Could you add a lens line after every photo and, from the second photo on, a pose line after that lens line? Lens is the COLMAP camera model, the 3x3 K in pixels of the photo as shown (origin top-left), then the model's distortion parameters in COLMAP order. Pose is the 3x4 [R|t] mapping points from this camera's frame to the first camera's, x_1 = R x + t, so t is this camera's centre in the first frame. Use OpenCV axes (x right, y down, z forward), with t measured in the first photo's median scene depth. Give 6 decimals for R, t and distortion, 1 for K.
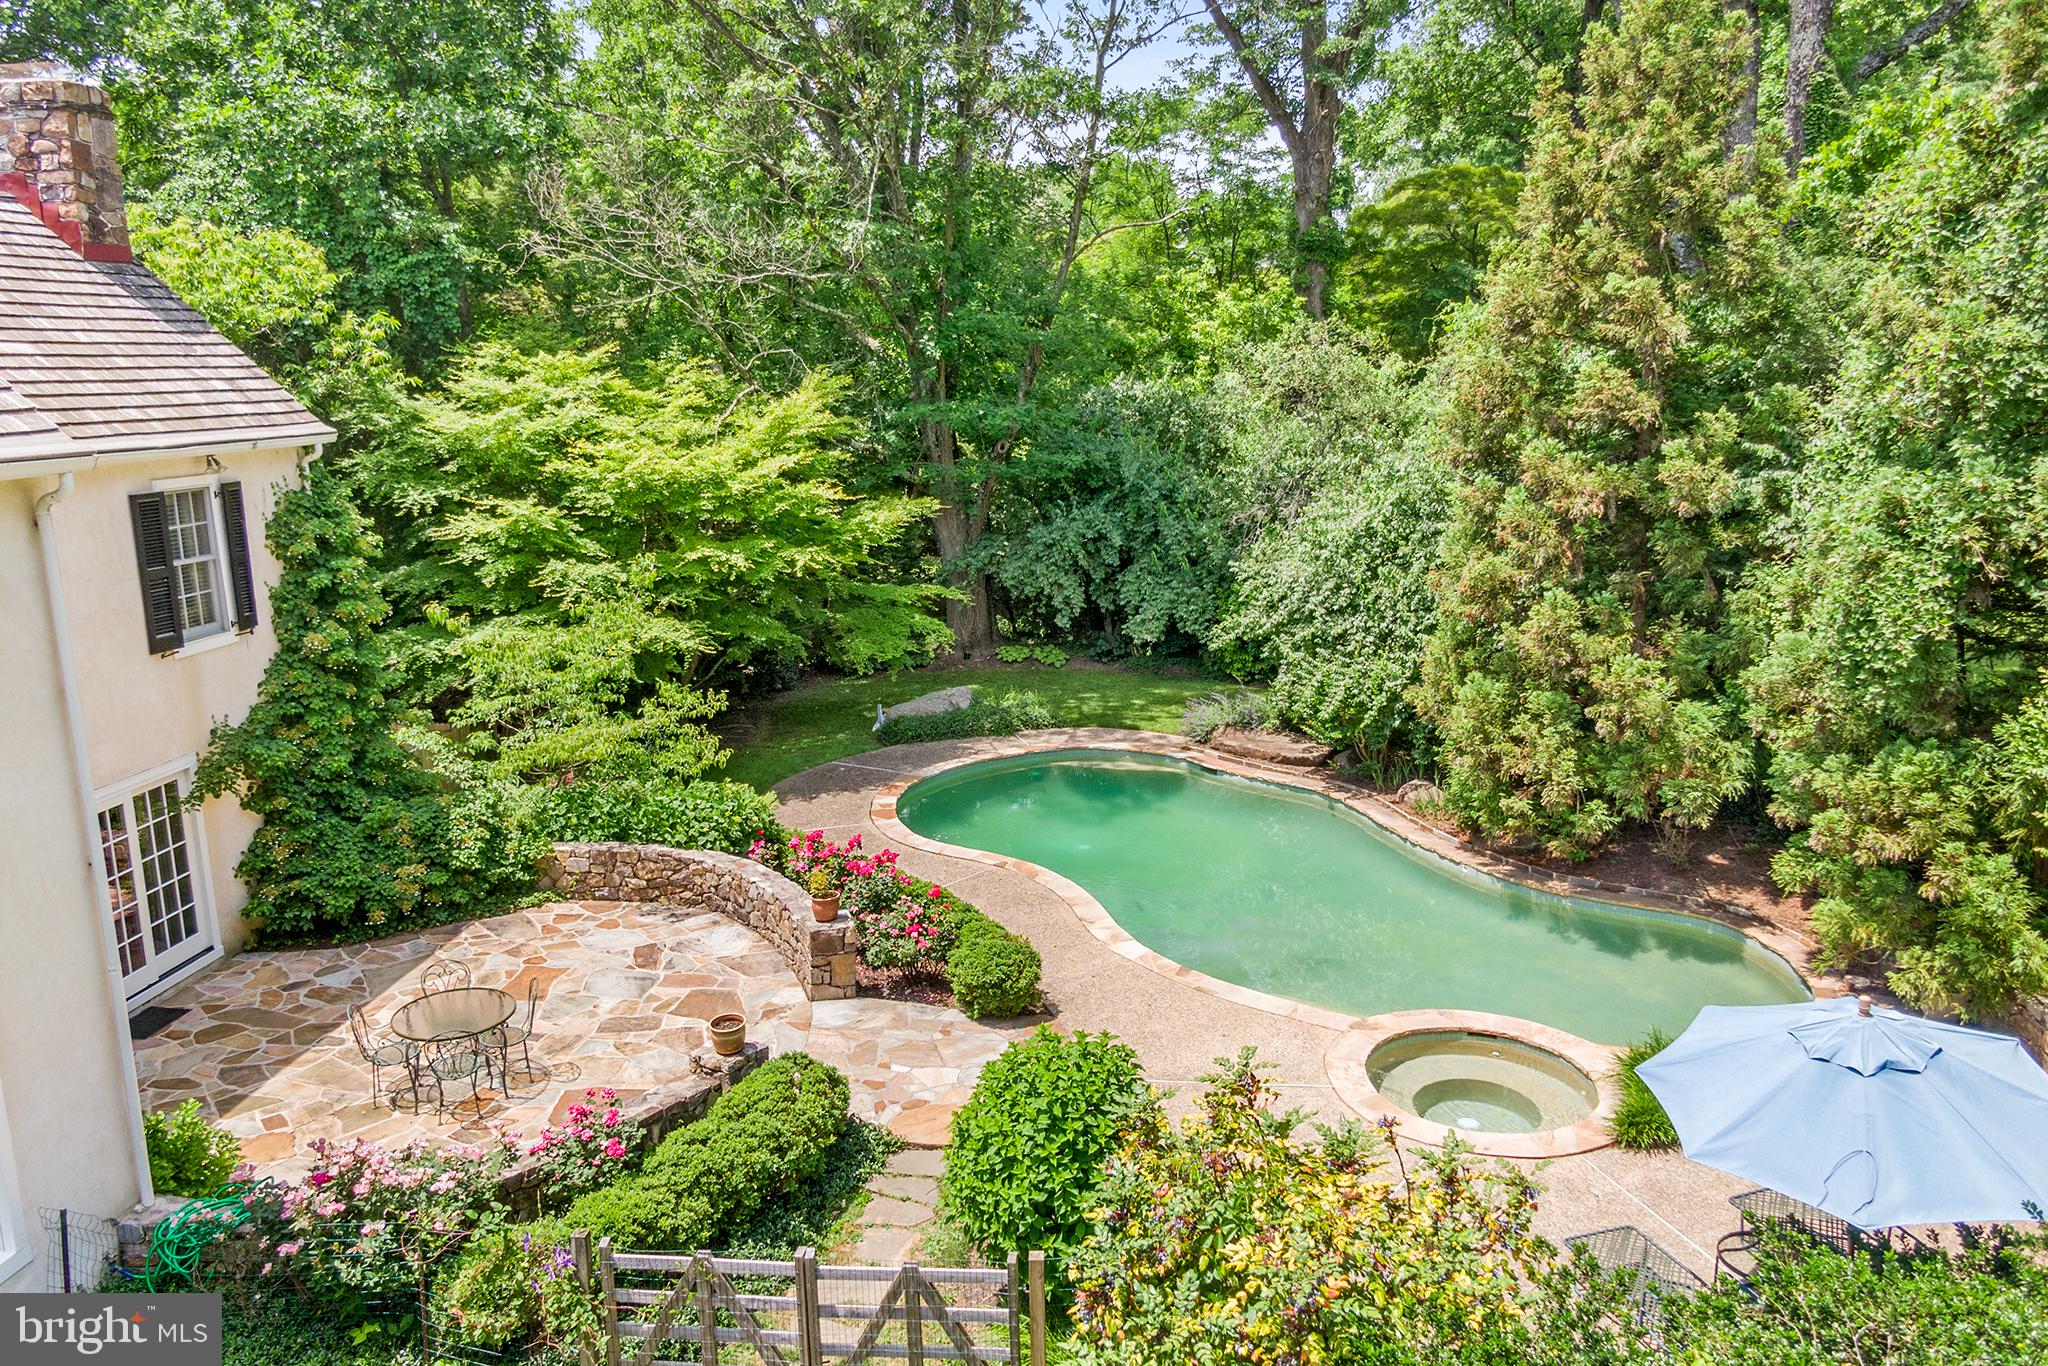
lens RADIAL K [[1456.2, 0, 1024.0], [0, 1456.2, 683.0], [0, 0, 1]] dist [0.004580, -0.021682]
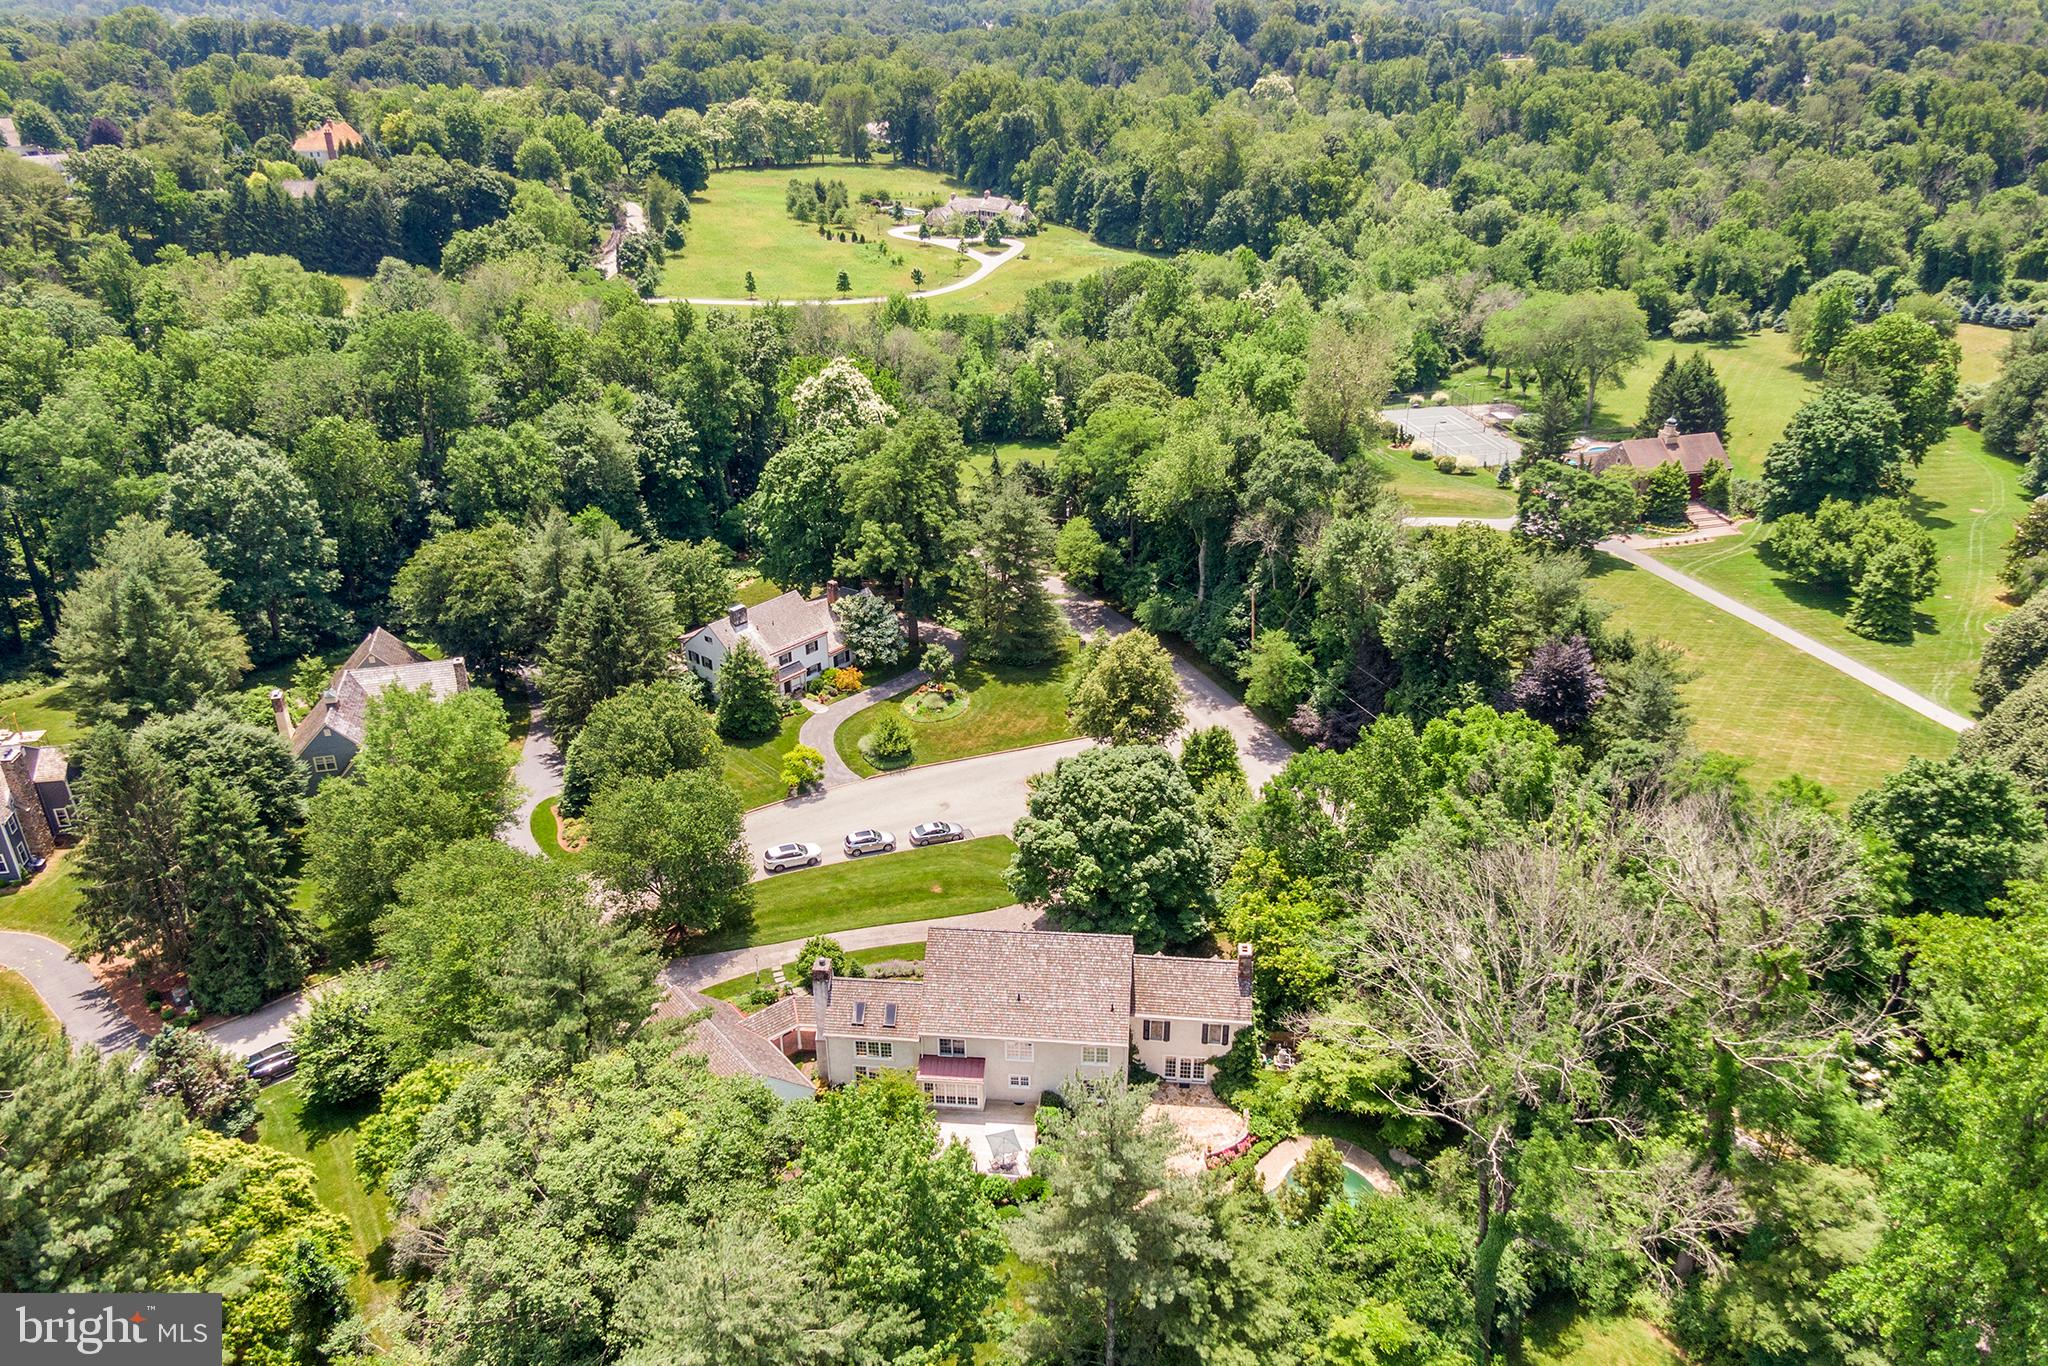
lens RADIAL K [[1382.5, 0, 1024.0], [0, 1382.5, 683.0], [0, 0, 1]] dist [0.002854, 0.000256]
pose [[0.013218, 0.435727, -0.899982, 3.600638], [-0.203948, 0.882314, 0.424178, -3.300224], [0.978893, 0.177943, 0.100528, -0.585636]]
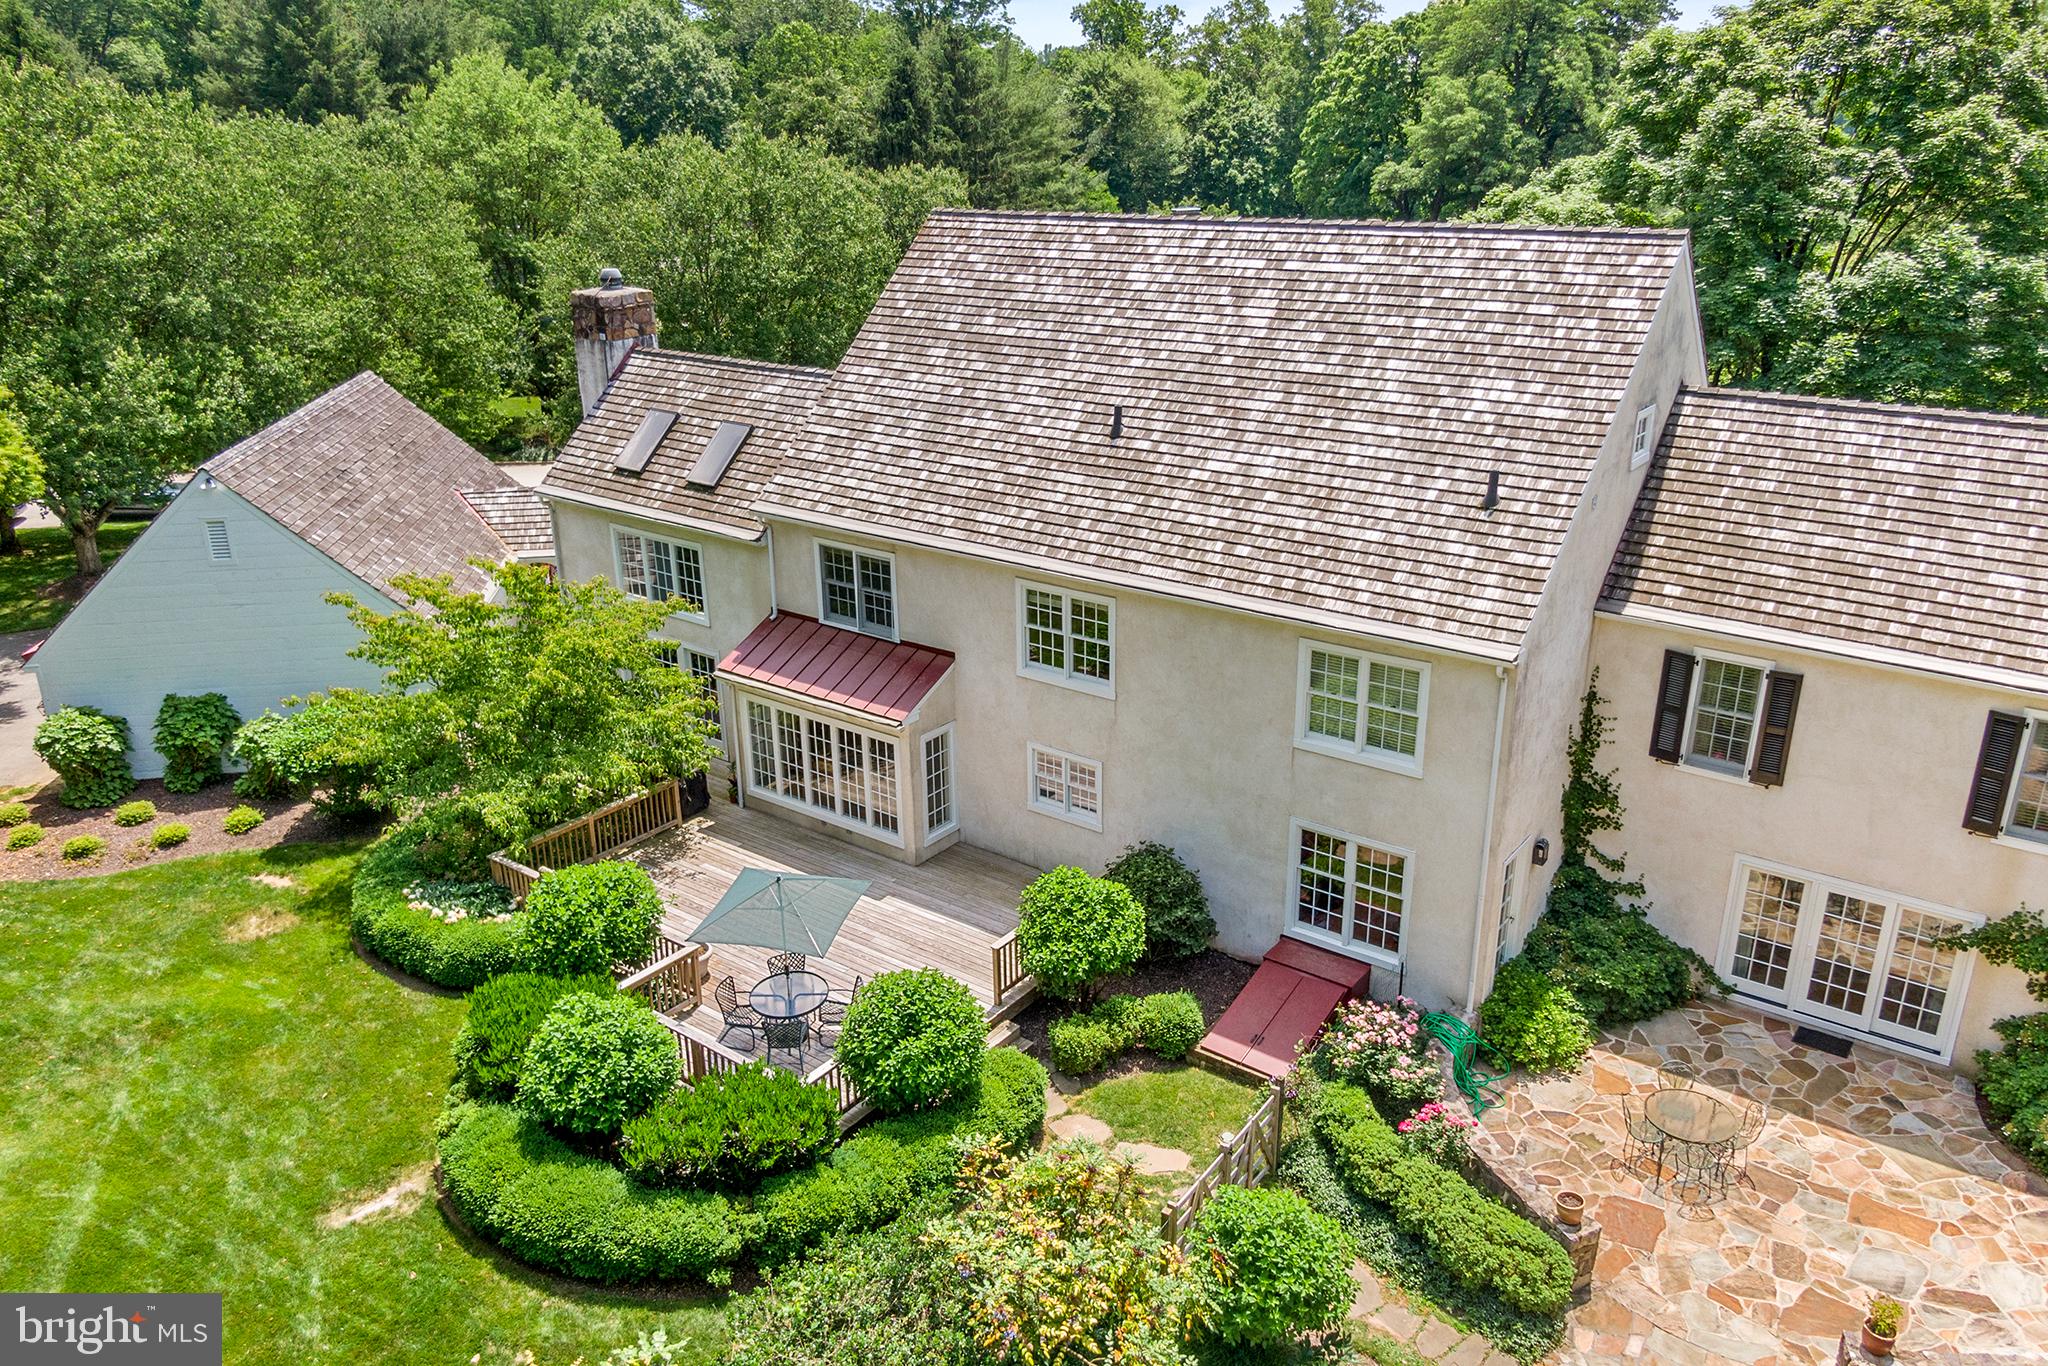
lens RADIAL K [[1451.2, 0, 1024.0], [0, 1451.2, 683.0], [0, 0, 1]] dist [-0.002422, 0.001170]
pose [[-0.504882, 0.322379, -0.800729, 0.653375], [-0.170553, 0.872096, 0.458651, -0.476397], [0.846171, 0.368131, -0.385322, 0.629160]]
